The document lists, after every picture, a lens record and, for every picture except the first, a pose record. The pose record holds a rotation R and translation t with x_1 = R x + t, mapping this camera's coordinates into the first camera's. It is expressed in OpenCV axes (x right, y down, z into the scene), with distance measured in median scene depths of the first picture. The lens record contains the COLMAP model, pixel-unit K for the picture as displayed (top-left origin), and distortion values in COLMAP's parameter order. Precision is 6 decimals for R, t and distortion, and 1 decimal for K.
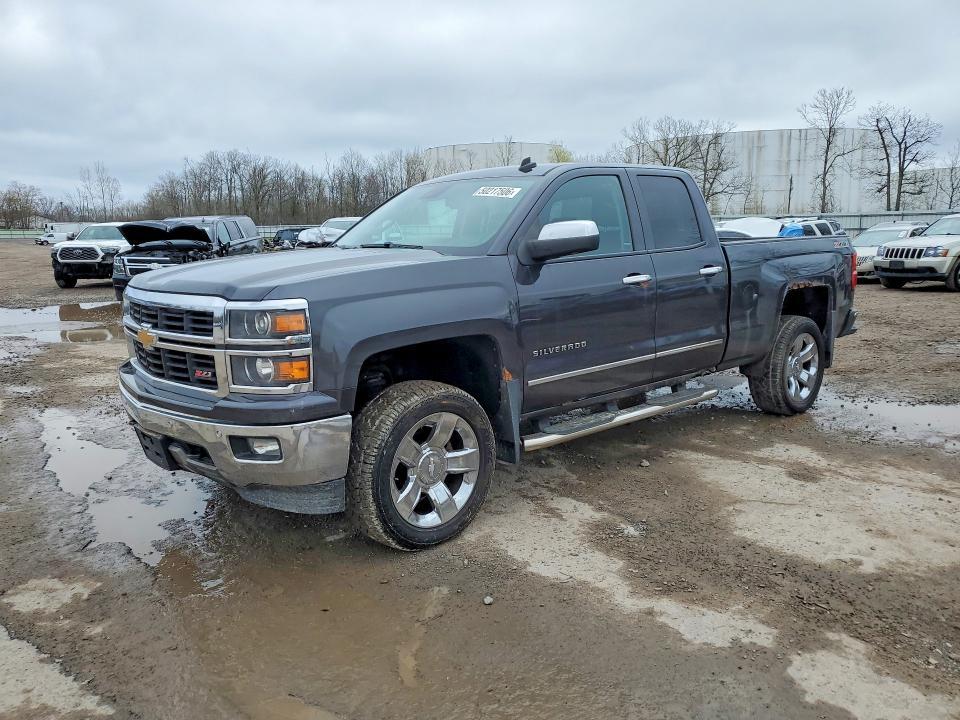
lens RADIAL K [[775.4, 0, 473.6], [0, 775.4, 363.0], [0, 0, 1]] dist [0.027532, -0.000015]
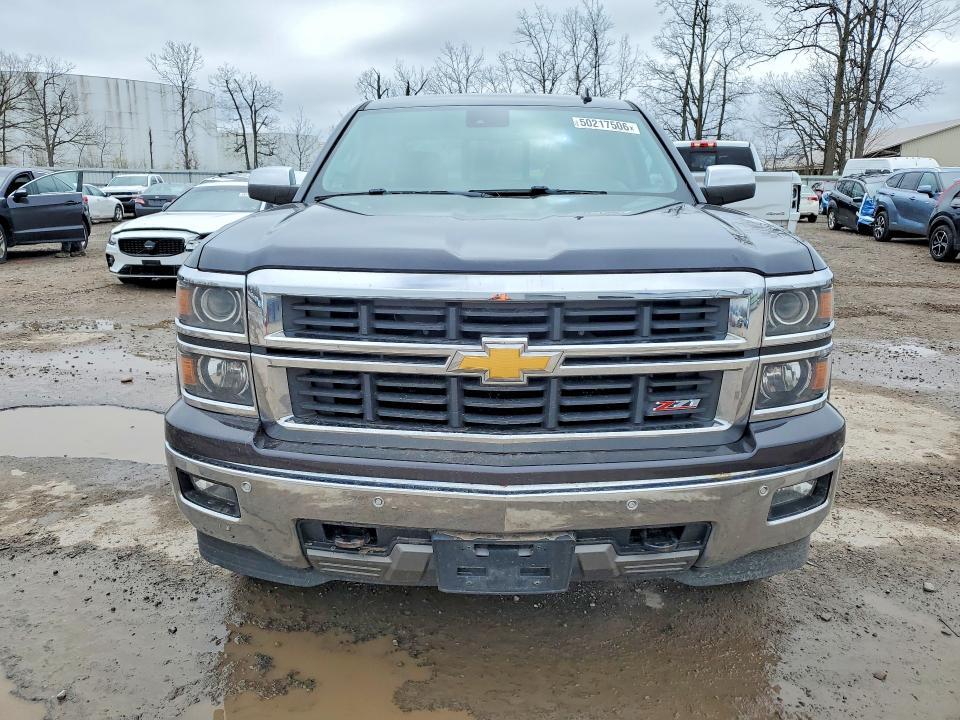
lens RADIAL K [[775.4, 0, 473.6], [0, 775.4, 363.0], [0, 0, 1]] dist [0.027532, -0.000015]
pose [[0.664029, -0.148622, 0.732788, -0.080589], [0.109913, 0.988802, 0.100946, -0.008632], [-0.739585, 0.013511, 0.672928, 0.065745]]
